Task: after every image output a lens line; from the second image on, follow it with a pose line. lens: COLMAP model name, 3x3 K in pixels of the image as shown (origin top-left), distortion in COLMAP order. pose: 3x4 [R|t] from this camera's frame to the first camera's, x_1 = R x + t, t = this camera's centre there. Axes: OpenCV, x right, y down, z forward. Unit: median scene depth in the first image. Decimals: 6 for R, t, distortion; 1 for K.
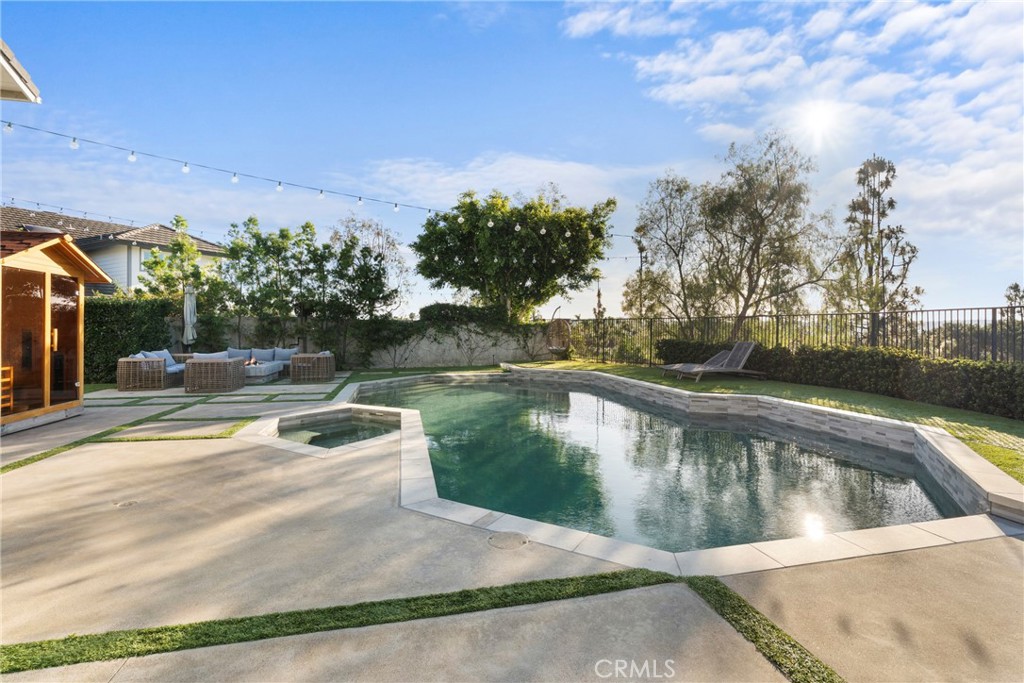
lens RADIAL K [[472.6, 0, 510.3], [0, 472.6, 335.5], [0, 0, 1]] dist [-0.000781, 0.000144]
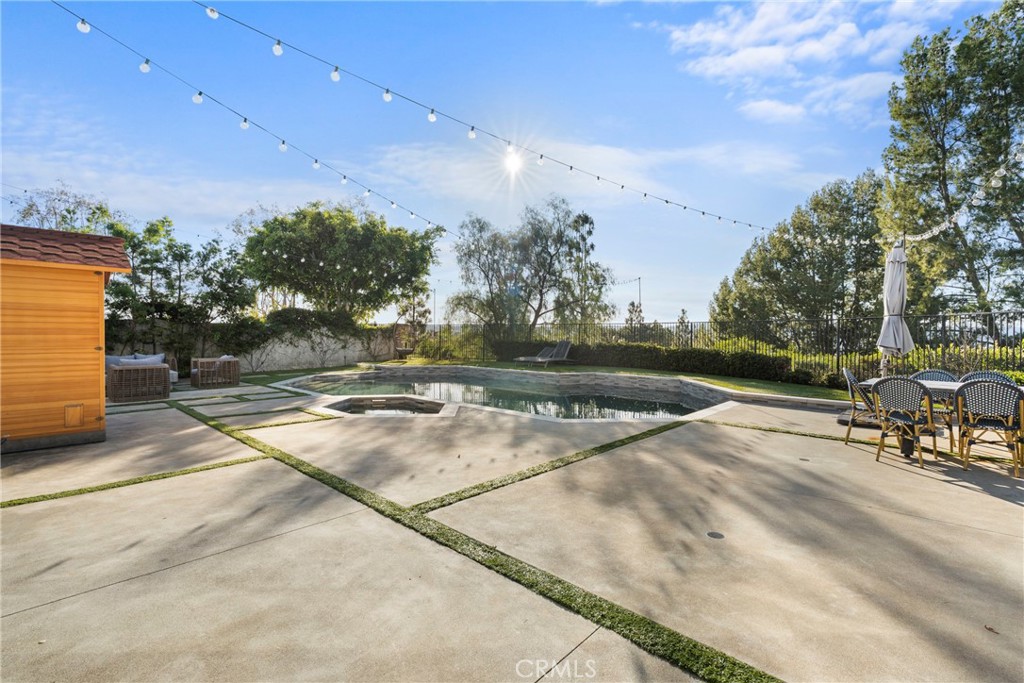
lens RADIAL K [[472.6, 0, 510.3], [0, 472.6, 335.5], [0, 0, 1]] dist [-0.000781, 0.000144]
pose [[0.834587, -0.004177, 0.550861, -0.313619], [0.007753, 0.999961, -0.004162, 0.000342], [-0.550822, 0.007745, 0.834587, -0.117928]]
